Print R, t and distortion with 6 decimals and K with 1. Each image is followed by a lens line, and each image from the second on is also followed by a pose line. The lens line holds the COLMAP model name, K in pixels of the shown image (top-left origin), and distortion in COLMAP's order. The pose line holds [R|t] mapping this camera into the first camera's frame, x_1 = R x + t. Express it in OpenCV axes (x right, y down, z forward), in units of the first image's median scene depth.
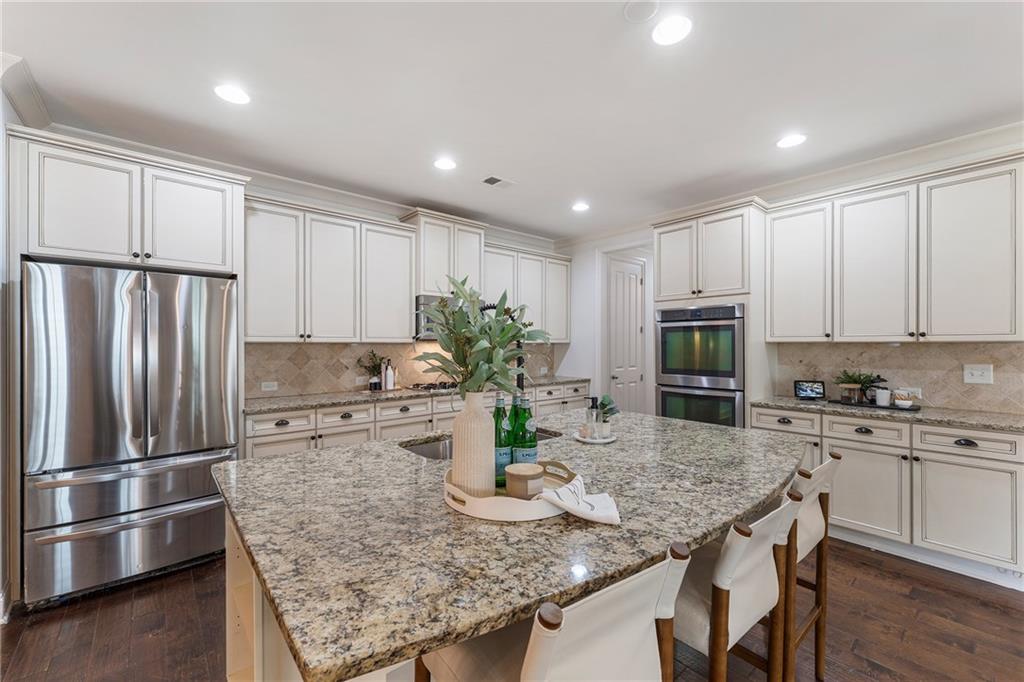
lens RADIAL K [[418.1, 0, 512.5], [0, 418.1, 343.6], [0, 0, 1]] dist [-0.000666, -0.000340]
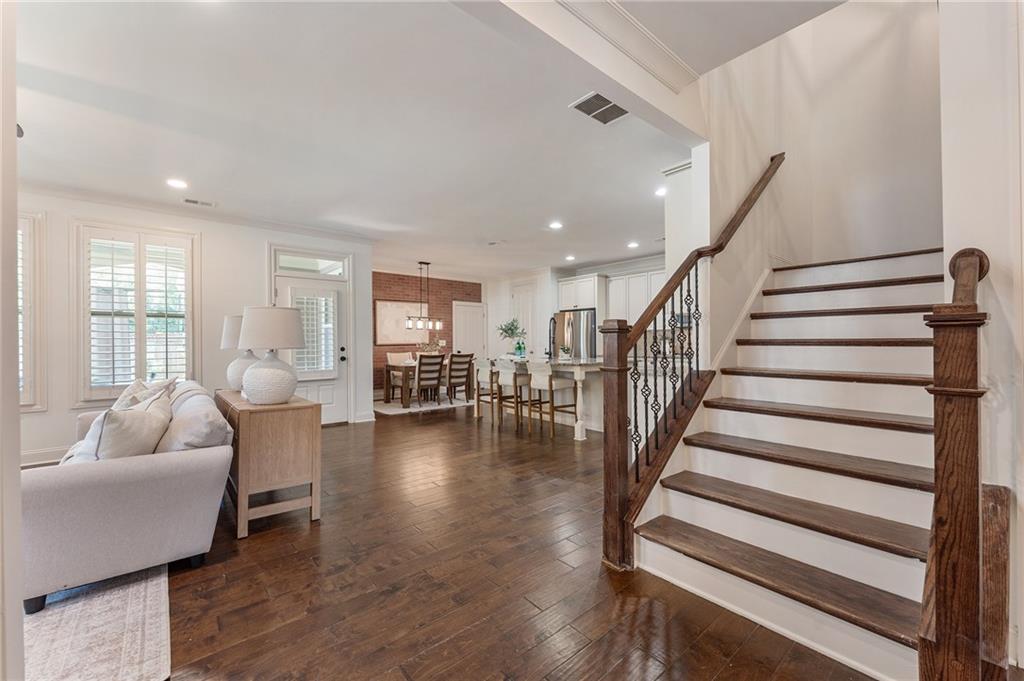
lens RADIAL K [[418.7, 0, 517.4], [0, 418.7, 340.3], [0, 0, 1]] dist [-0.003028, 0.000990]
pose [[0.009385, -0.005181, -0.999943, 1.915391], [0.007899, 0.999956, -0.005107, 0.060419], [0.999925, -0.007851, 0.009425, 0.373836]]
